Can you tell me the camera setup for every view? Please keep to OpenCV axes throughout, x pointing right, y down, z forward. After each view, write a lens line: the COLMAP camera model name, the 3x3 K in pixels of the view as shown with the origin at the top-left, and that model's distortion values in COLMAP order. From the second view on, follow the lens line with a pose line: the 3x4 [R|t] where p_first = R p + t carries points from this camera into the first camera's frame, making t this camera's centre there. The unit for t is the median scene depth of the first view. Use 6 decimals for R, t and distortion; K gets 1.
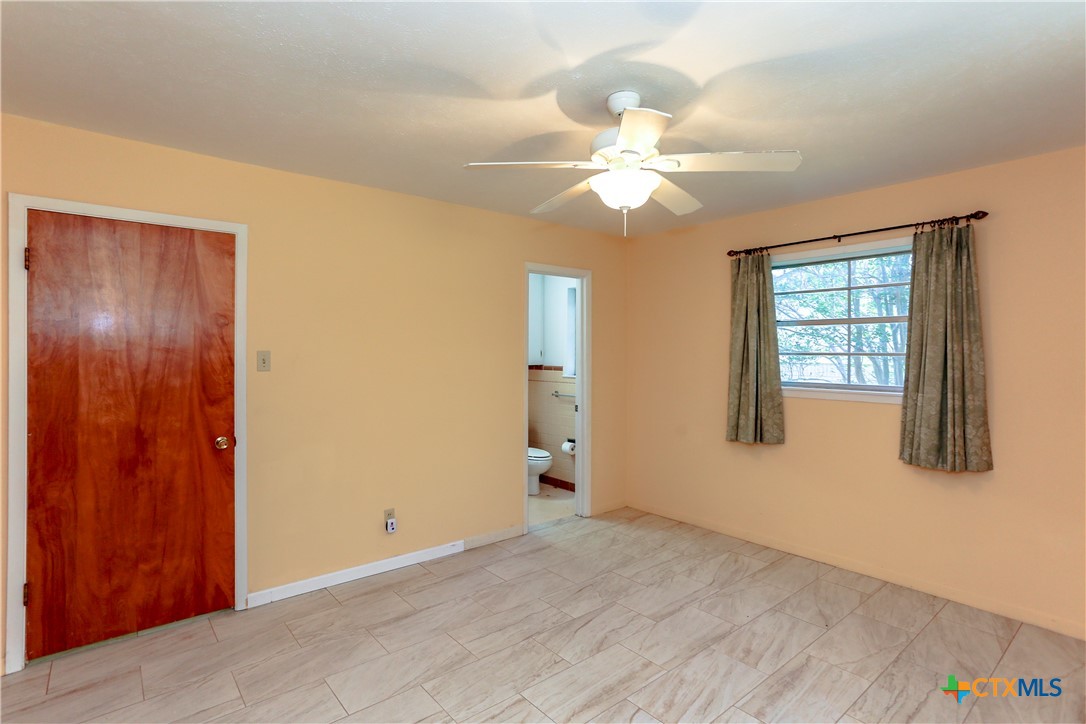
lens RADIAL K [[534.3, 0, 530.4], [0, 534.3, 352.8], [0, 0, 1]] dist [-0.046447, 0.032258]
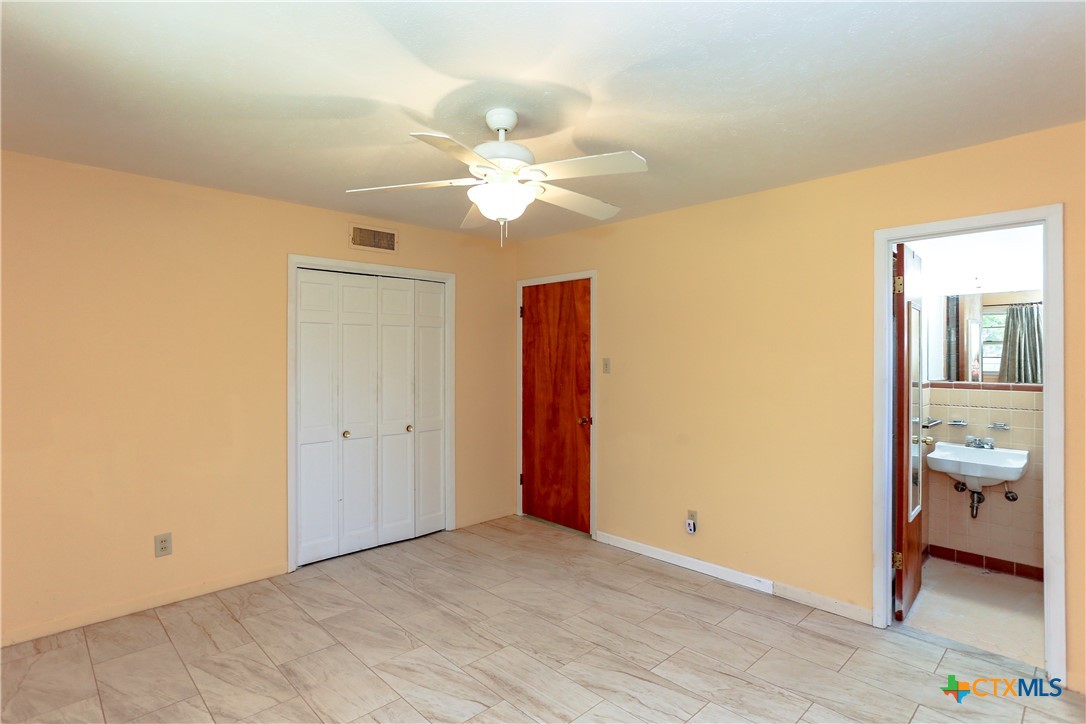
lens RADIAL K [[534.3, 0, 530.4], [0, 534.3, 352.8], [0, 0, 1]] dist [-0.046447, 0.032258]
pose [[0.092504, -0.009997, -0.995662, 0.910302], [-0.005066, 0.999932, -0.010510, -0.001964], [0.995699, 0.006017, 0.092448, 0.718860]]
